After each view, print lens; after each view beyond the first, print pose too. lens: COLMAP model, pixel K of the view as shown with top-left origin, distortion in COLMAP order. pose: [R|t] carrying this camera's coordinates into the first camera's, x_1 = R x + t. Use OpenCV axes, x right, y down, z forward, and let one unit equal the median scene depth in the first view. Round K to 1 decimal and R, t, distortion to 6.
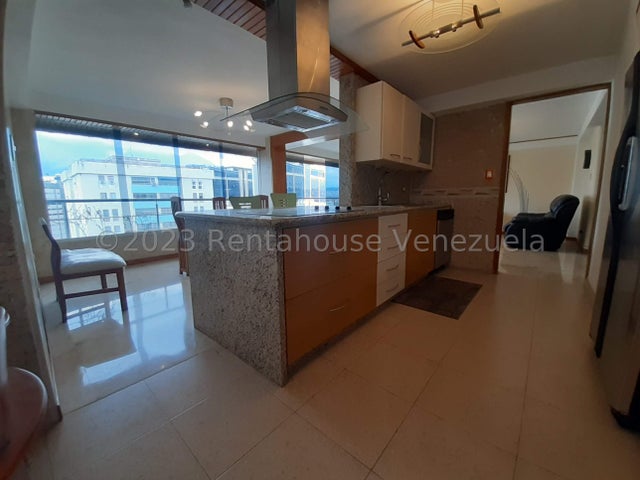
lens RADIAL K [[258.0, 0, 321.4], [0, 258.0, 238.0], [0, 0, 1]] dist [0.001906, -0.012925]
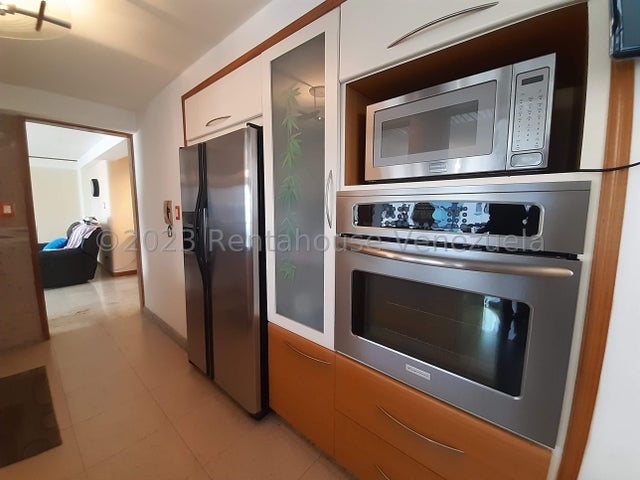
lens RADIAL K [[258.0, 0, 321.4], [0, 258.0, 238.0], [0, 0, 1]] dist [0.001906, -0.012925]
pose [[-0.013612, -0.099060, 0.994988, -0.054621], [0.144023, 0.984510, 0.099988, -0.137111], [-0.989481, 0.144662, 0.000866, 0.193719]]
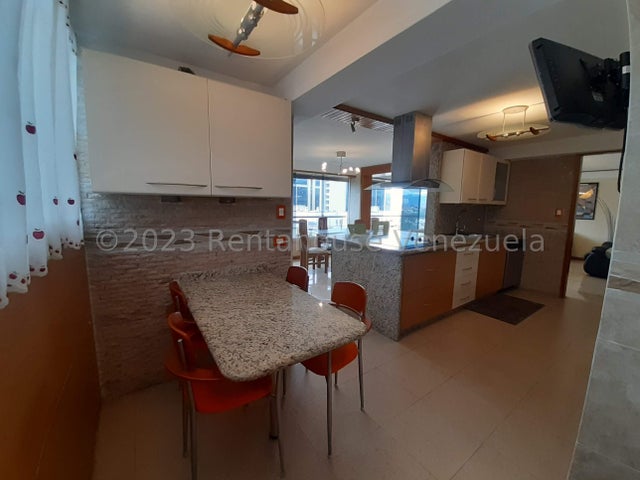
lens RADIAL K [[258.0, 0, 321.4], [0, 258.0, 238.0], [0, 0, 1]] dist [0.001906, -0.012925]
pose [[0.969129, 0.058478, -0.239520, -0.137800], [-0.065105, 0.997681, -0.019846, -0.043513], [0.237804, 0.034827, 0.970688, -0.468452]]
